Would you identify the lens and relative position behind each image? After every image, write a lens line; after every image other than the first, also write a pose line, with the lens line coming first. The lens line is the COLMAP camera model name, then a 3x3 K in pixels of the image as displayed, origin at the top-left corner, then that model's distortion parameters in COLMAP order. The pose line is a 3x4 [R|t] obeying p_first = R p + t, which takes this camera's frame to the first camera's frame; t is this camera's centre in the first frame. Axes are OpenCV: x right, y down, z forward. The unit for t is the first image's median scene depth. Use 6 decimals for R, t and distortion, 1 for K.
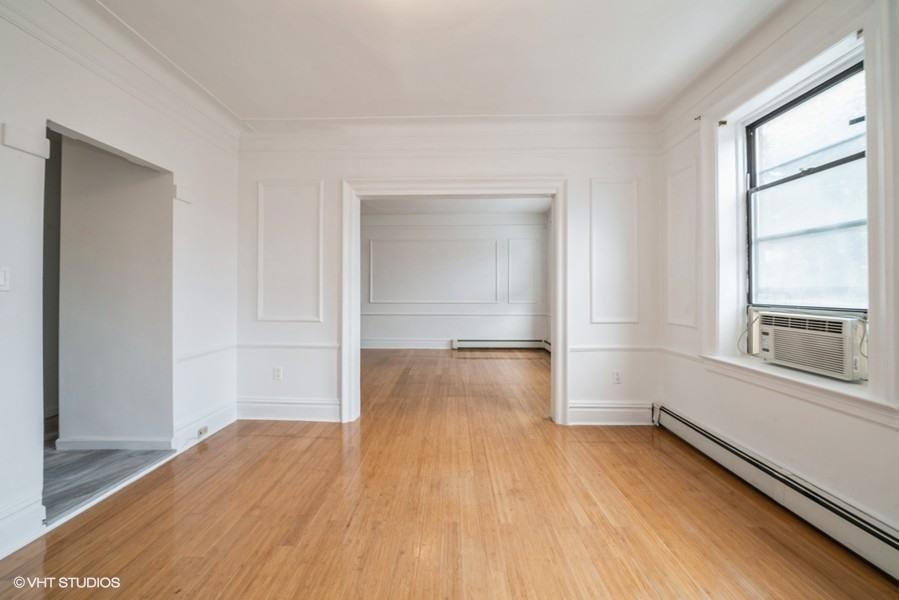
lens RADIAL K [[314.9, 0, 445.8], [0, 314.9, 288.1], [0, 0, 1]] dist [-0.007645, -0.000030]
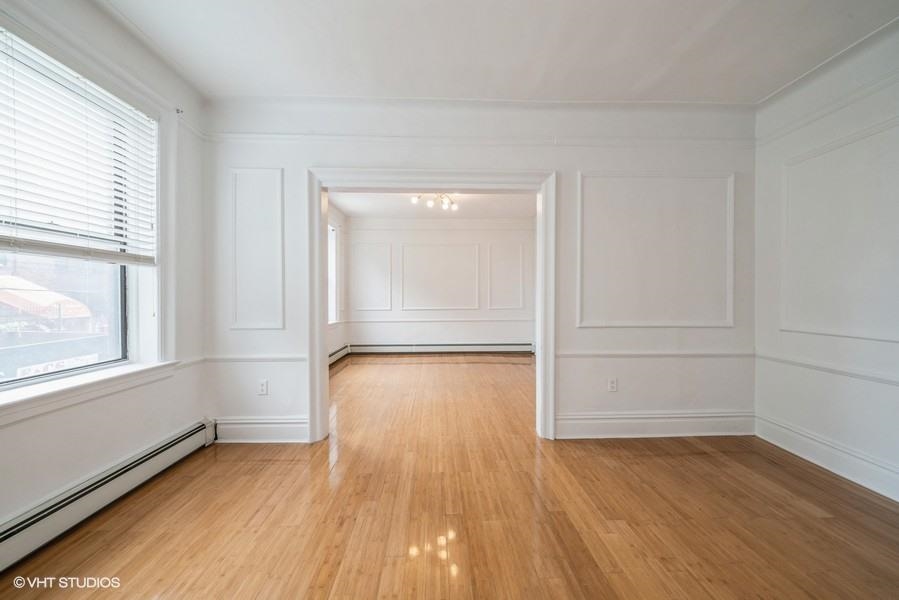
lens RADIAL K [[305.6, 0, 441.7], [0, 305.6, 297.1], [0, 0, 1]] dist [0.001170, 0.000052]
pose [[-0.998954, -0.002099, -0.045669, 0.052147], [-0.002255, 0.999992, 0.003364, 0.010318], [0.045662, 0.003463, -0.998951, 2.163712]]
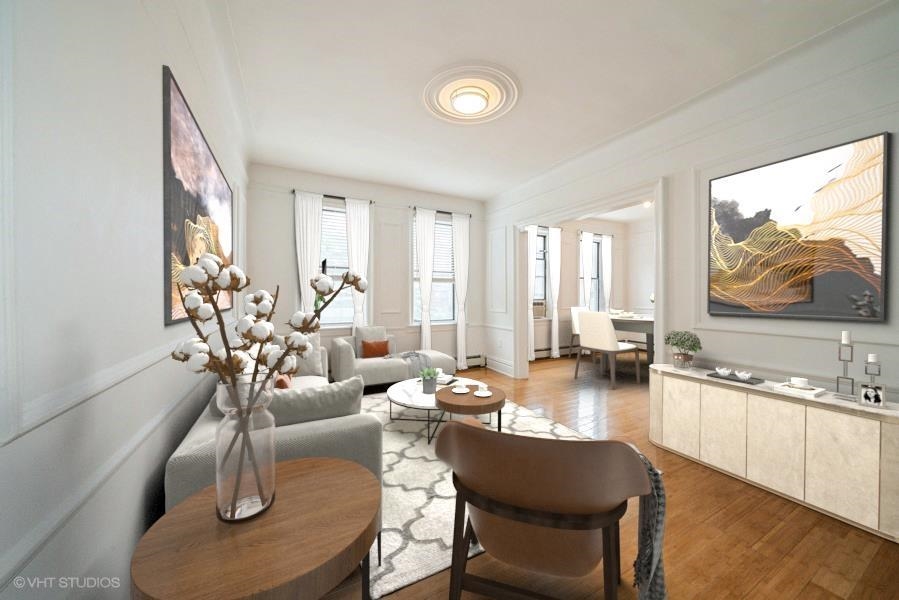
lens RADIAL K [[303.9, 0, 449.5], [0, 303.9, 300.0], [0, 0, 1]] dist [-0.005364, -0.000100]
pose [[-0.475400, -0.018041, 0.879585, -0.901350], [-0.002239, 0.999811, 0.019297, 0.004082], [-0.879767, 0.007204, -0.475350, 2.310296]]
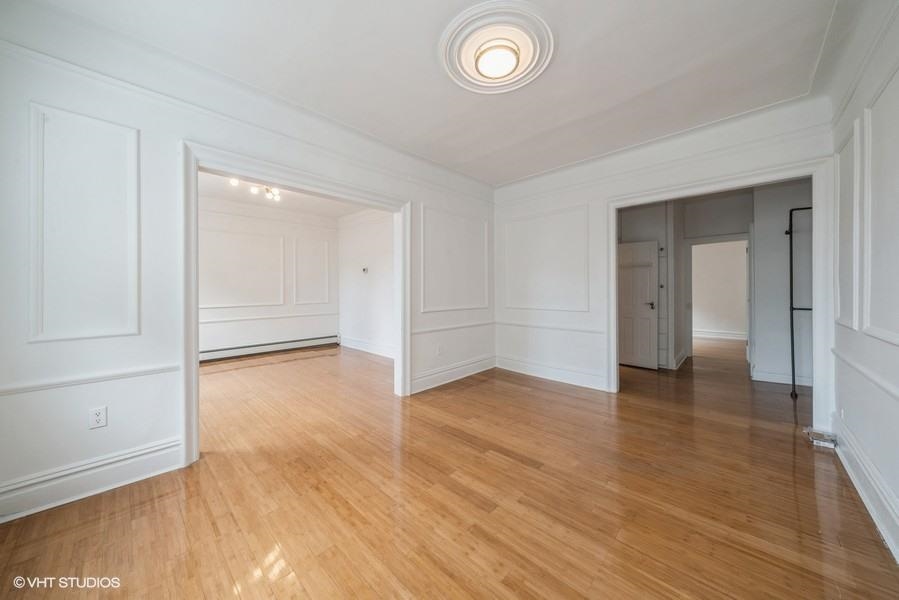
lens RADIAL K [[314.9, 0, 445.8], [0, 314.9, 288.1], [0, 0, 1]] dist [-0.007645, -0.000030]
pose [[-0.676708, -0.002756, -0.736246, 0.566782], [0.003387, 0.999971, -0.006856, 0.009005], [0.736244, -0.007133, -0.676679, 2.257016]]
